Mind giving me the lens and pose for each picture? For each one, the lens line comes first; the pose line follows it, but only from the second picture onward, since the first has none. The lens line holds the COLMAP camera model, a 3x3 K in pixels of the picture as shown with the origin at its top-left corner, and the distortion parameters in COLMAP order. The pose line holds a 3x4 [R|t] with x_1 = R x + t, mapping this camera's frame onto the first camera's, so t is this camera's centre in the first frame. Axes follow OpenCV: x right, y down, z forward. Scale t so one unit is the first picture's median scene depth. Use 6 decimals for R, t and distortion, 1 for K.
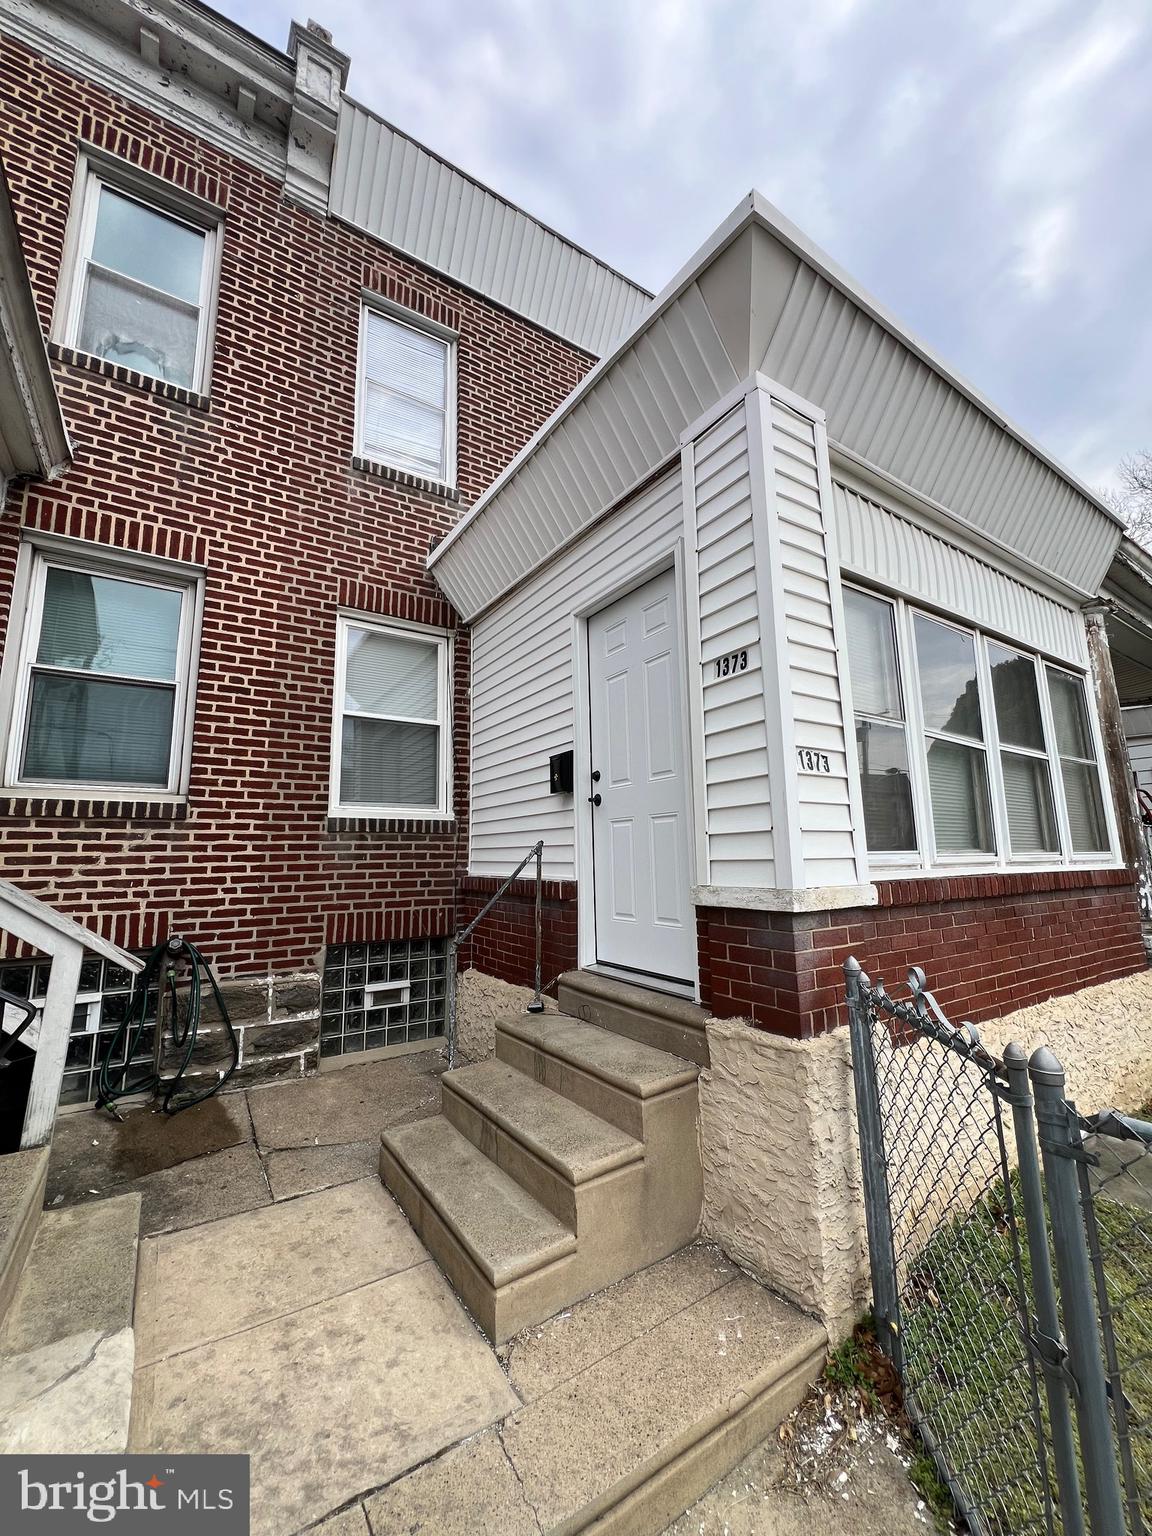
lens RADIAL K [[612.7, 0, 575.9], [0, 612.7, 763.1], [0, 0, 1]] dist [-0.000719, -0.000185]
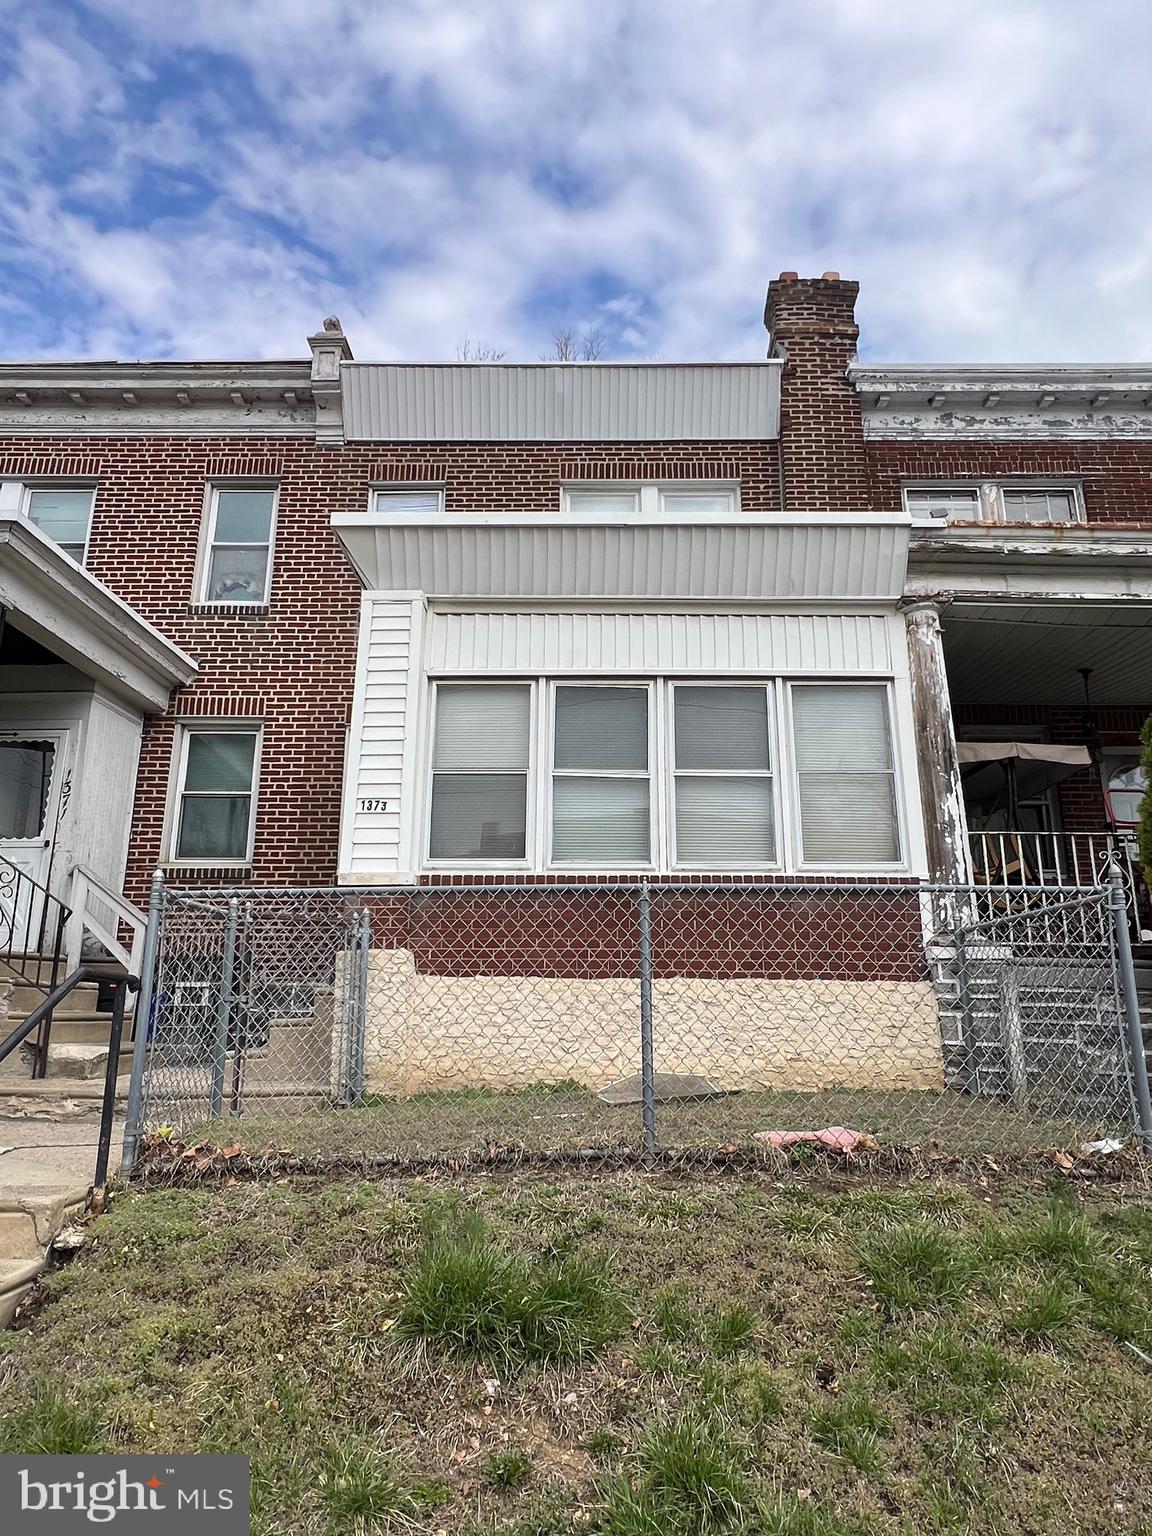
lens RADIAL K [[951.6, 0, 577.4], [0, 951.6, 770.3], [0, 0, 1]] dist [-0.000783, -0.000365]
pose [[0.827152, -0.120772, -0.548847, 1.343217], [0.072390, 0.991396, -0.109056, 0.134129], [0.557296, 0.050475, 0.828778, -0.541371]]
